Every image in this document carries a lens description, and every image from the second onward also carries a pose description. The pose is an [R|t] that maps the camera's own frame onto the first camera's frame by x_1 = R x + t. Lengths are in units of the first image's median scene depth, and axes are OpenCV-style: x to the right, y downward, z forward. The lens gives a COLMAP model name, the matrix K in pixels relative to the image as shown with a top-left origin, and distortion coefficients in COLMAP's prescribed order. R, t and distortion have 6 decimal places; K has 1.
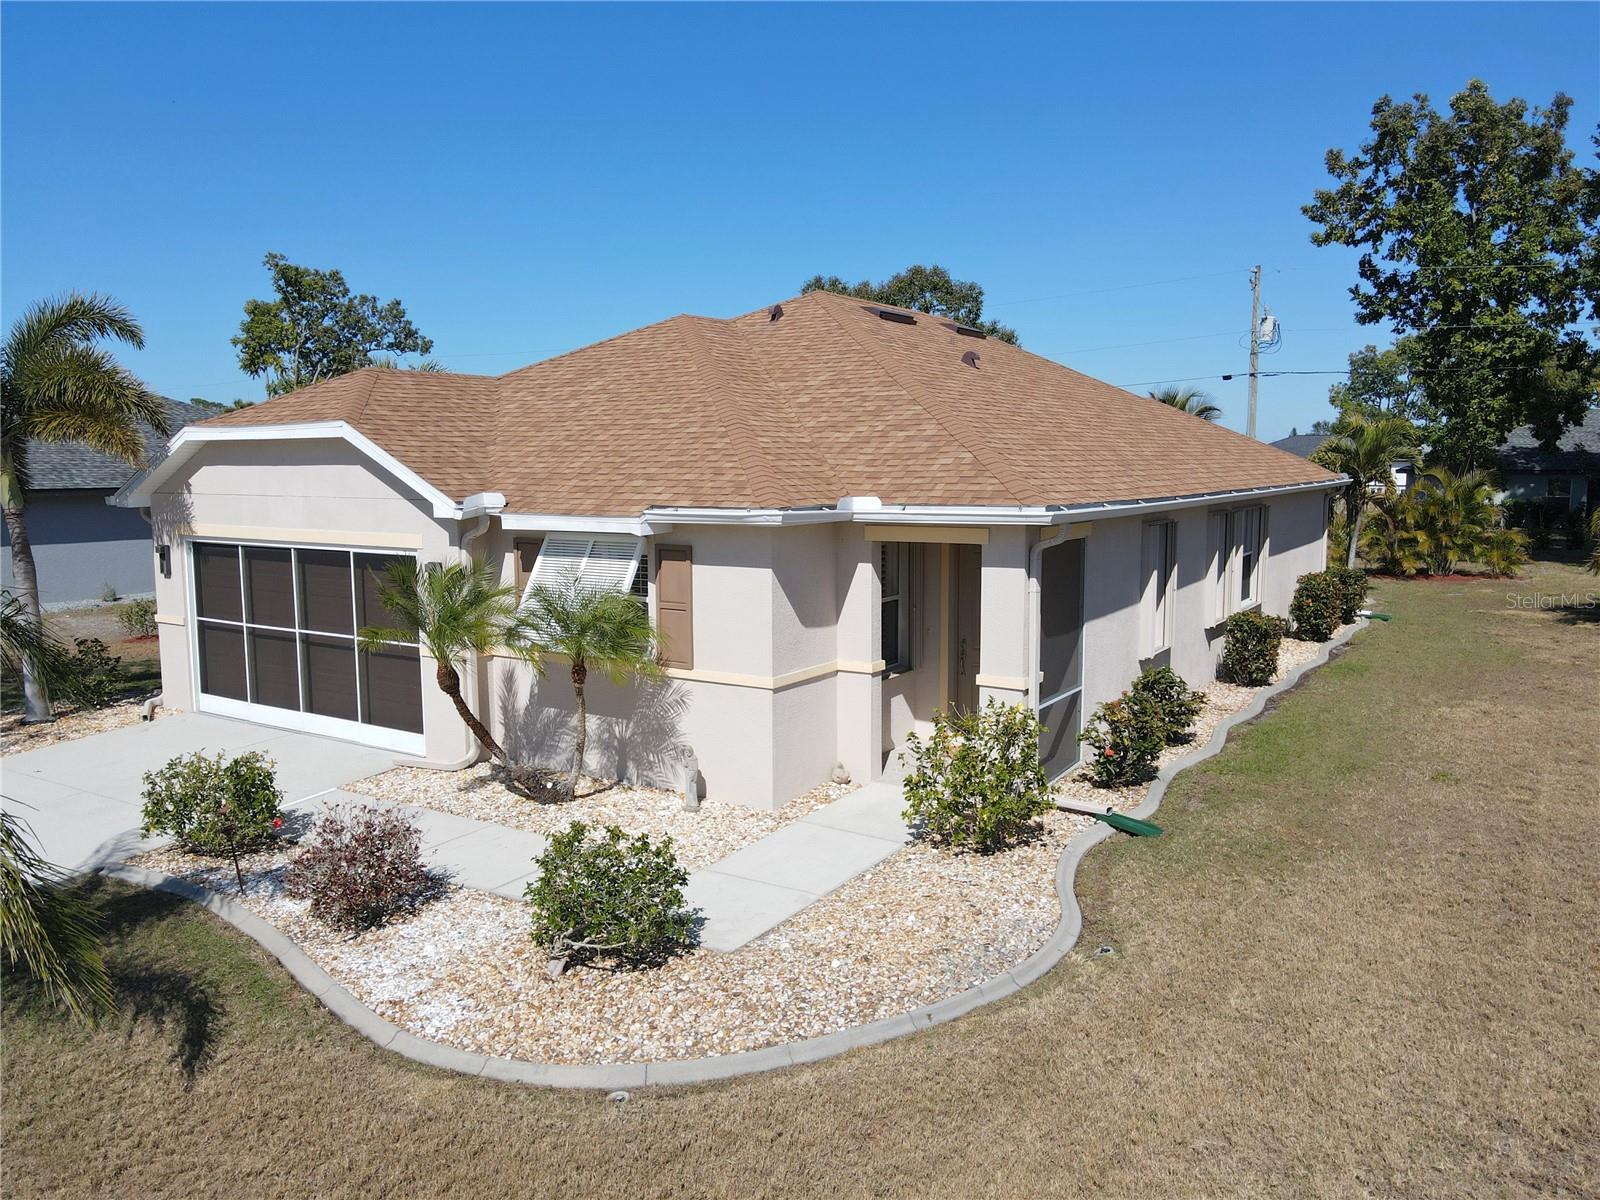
lens RADIAL K [[1170.9, 0, 793.8], [0, 1170.9, 605.6], [0, 0, 1]] dist [0.007372, 0.008058]
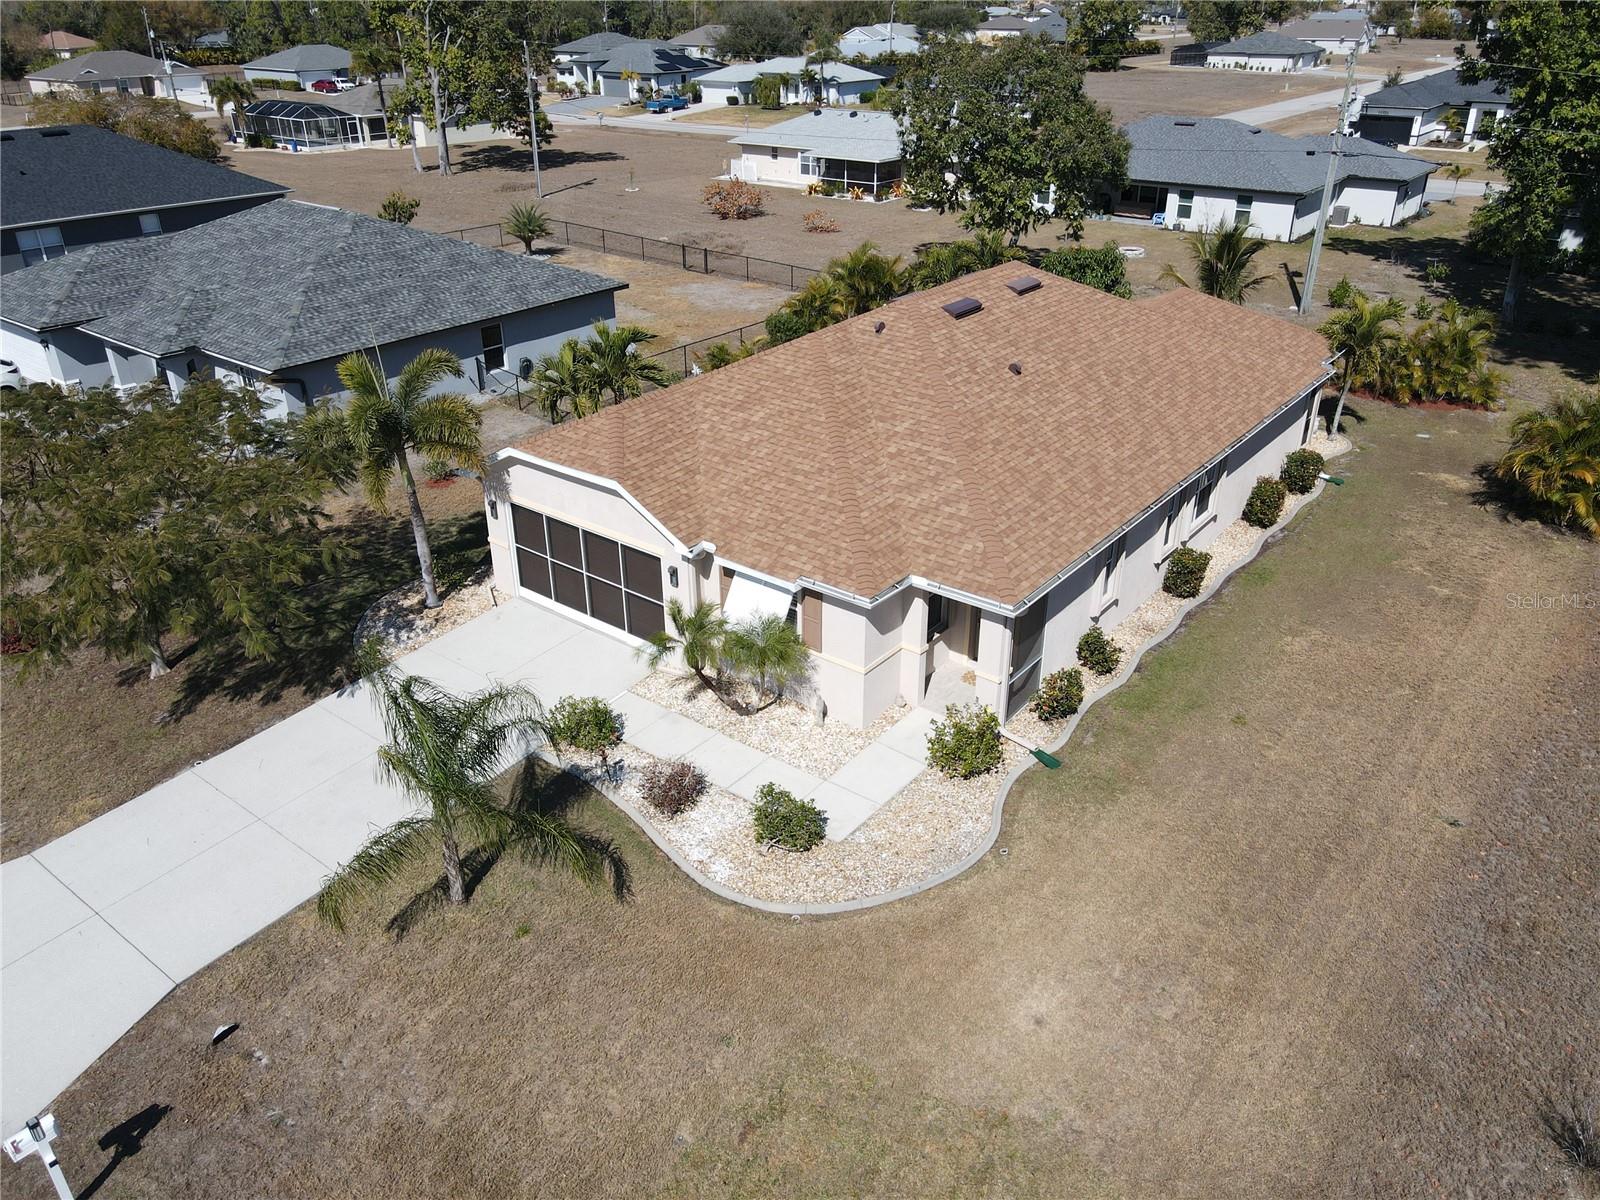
lens RADIAL K [[1170.9, 0, 795.3], [0, 1170.9, 598.1], [0, 0, 1]] dist [0.007372, 0.008058]
pose [[0.995665, 0.041036, -0.083472, 0.023134], [-0.009425, 0.937307, 0.348378, -0.678990], [0.092535, -0.346081, 0.933630, -0.702358]]
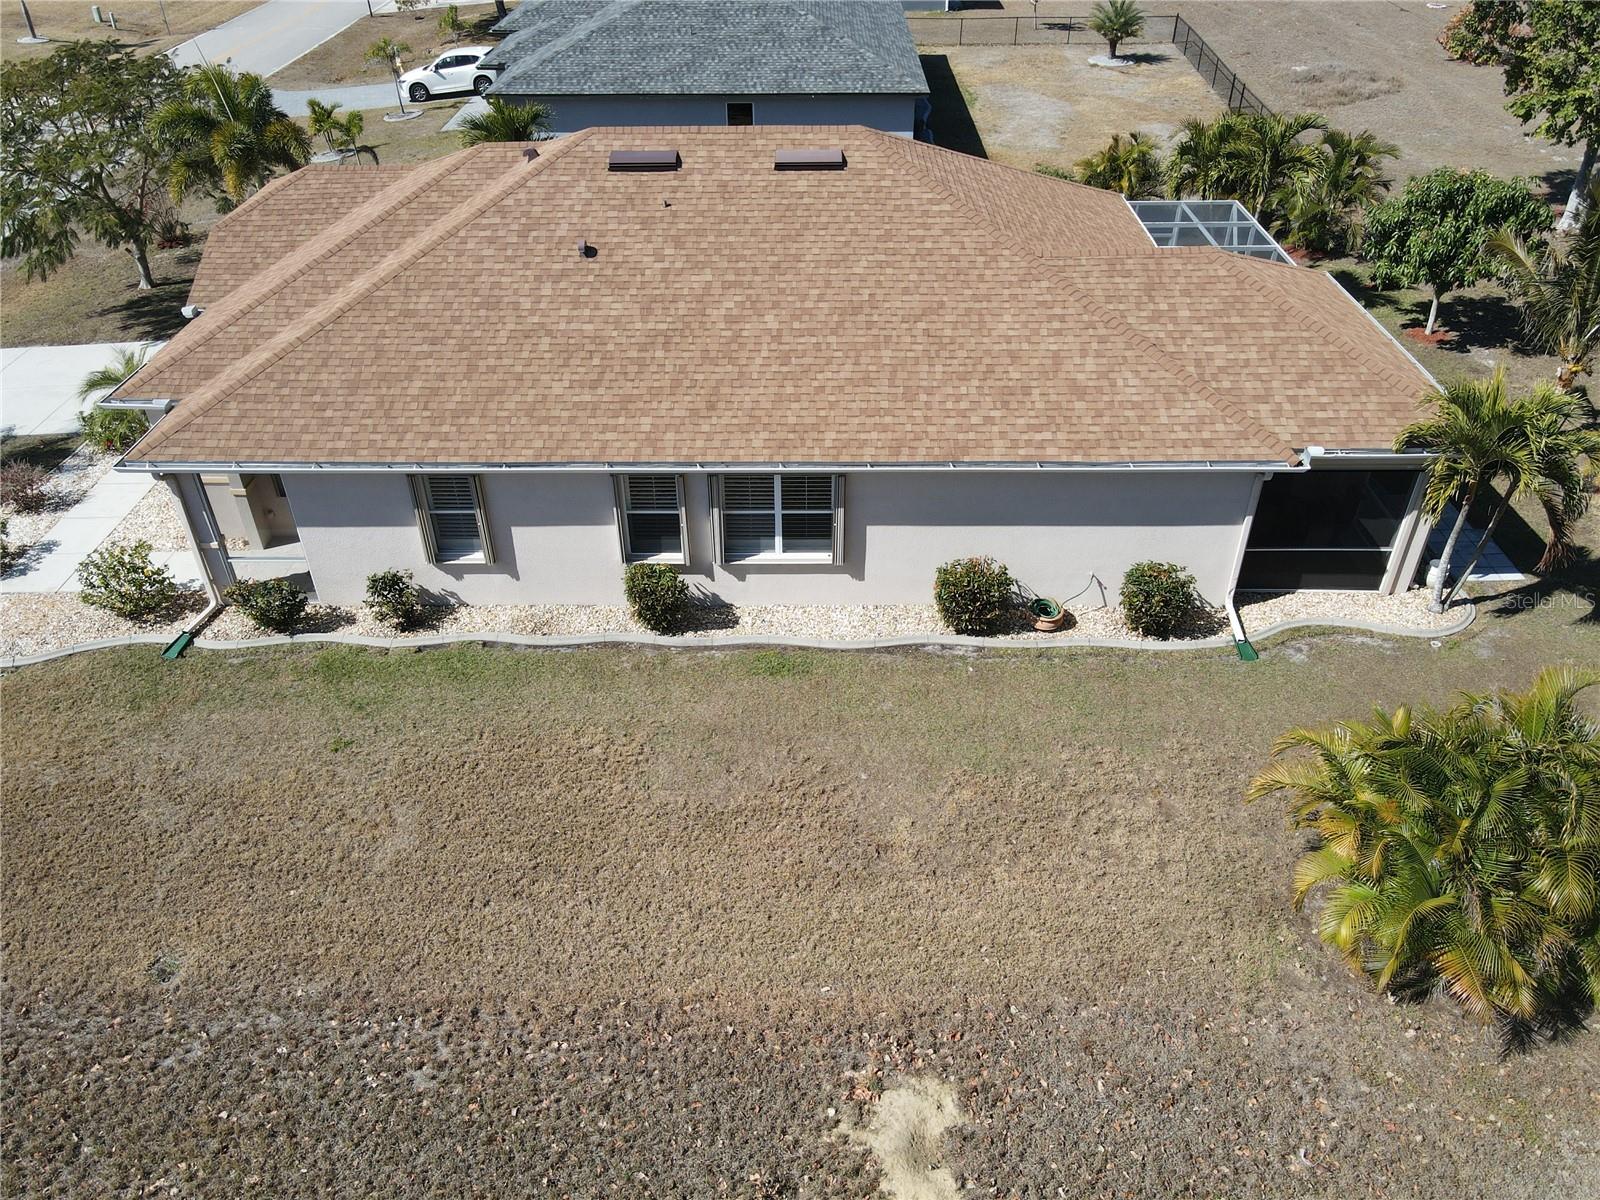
lens RADIAL K [[1170.9, 0, 805.1], [0, 1170.9, 593.4], [0, 0, 1]] dist [0.007372, 0.008058]
pose [[0.537001, 0.494032, -0.683785, 1.789926], [-0.101009, 0.842398, 0.529304, -0.822622], [0.837512, -0.215168, 0.502270, 0.855886]]
